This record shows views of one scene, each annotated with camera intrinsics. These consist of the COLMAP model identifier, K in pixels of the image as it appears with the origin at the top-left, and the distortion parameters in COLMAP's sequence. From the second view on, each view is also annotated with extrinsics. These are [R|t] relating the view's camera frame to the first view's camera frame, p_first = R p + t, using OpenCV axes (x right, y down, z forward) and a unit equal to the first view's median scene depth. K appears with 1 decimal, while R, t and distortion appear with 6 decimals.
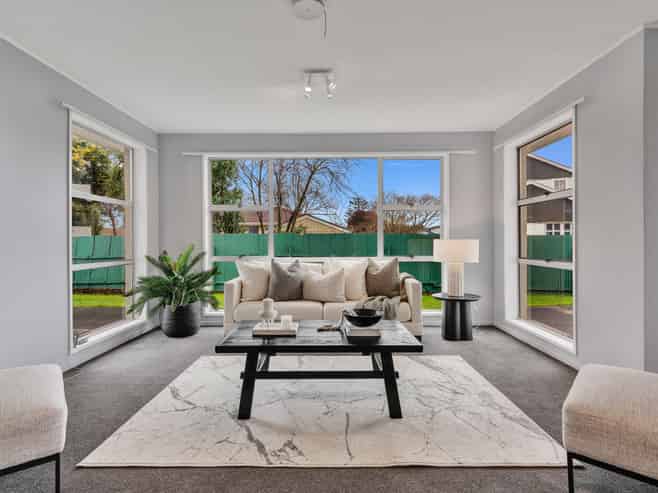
lens RADIAL K [[359.8, 0, 328.6], [0, 359.8, 240.8], [0, 0, 1]] dist [-0.001057, 0.000466]
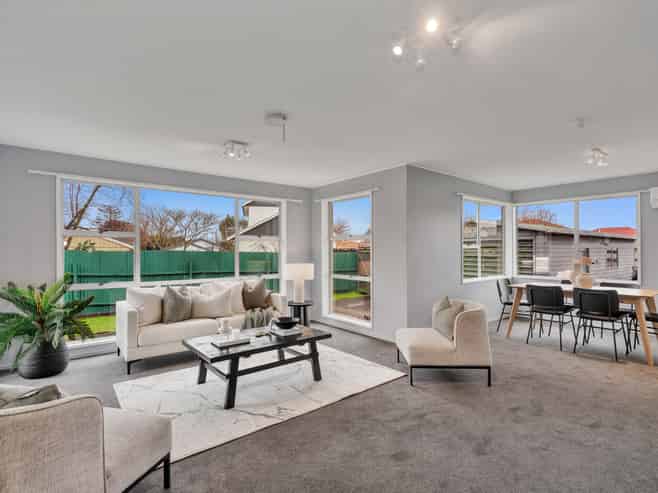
lens RADIAL K [[333.3, 0, 329.0], [0, 333.3, 246.5], [0, 0, 1]] dist [0.000304, -0.000011]
pose [[0.774839, 0.011192, 0.632060, -0.508599], [-0.001192, 0.999867, -0.016244, -0.064089], [-0.632158, 0.011833, 0.774749, -0.148271]]
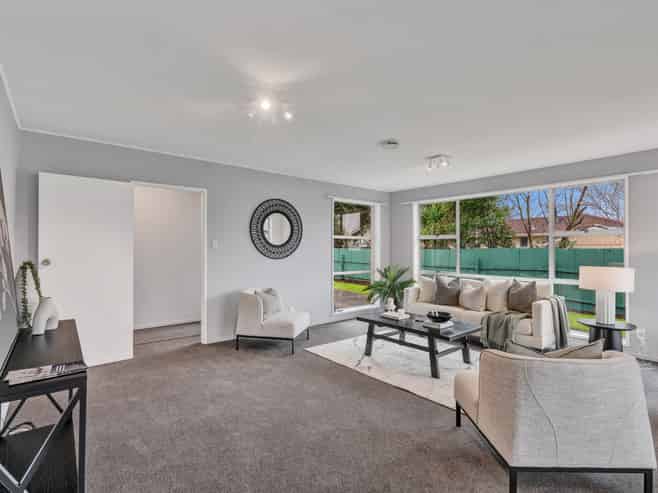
lens RADIAL K [[333.3, 0, 329.0], [0, 333.3, 246.5], [0, 0, 1]] dist [0.000304, -0.000011]
pose [[0.647644, -0.002527, -0.761939, 0.716396], [-0.001929, 0.999986, -0.004957, -0.071619], [0.761941, 0.004680, 0.647630, -0.255629]]
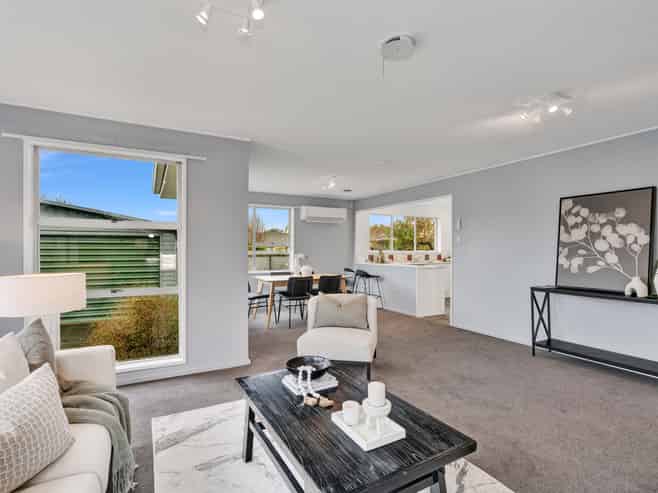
lens RADIAL K [[346.0, 0, 329.0], [0, 346.0, 246.5], [0, 0, 1]] dist [0.000048, -0.000062]
pose [[-0.482462, 0.009688, 0.875864, -0.531523], [0.002172, 0.999949, -0.009863, -0.058054], [-0.875914, -0.002856, -0.482458, 1.079166]]
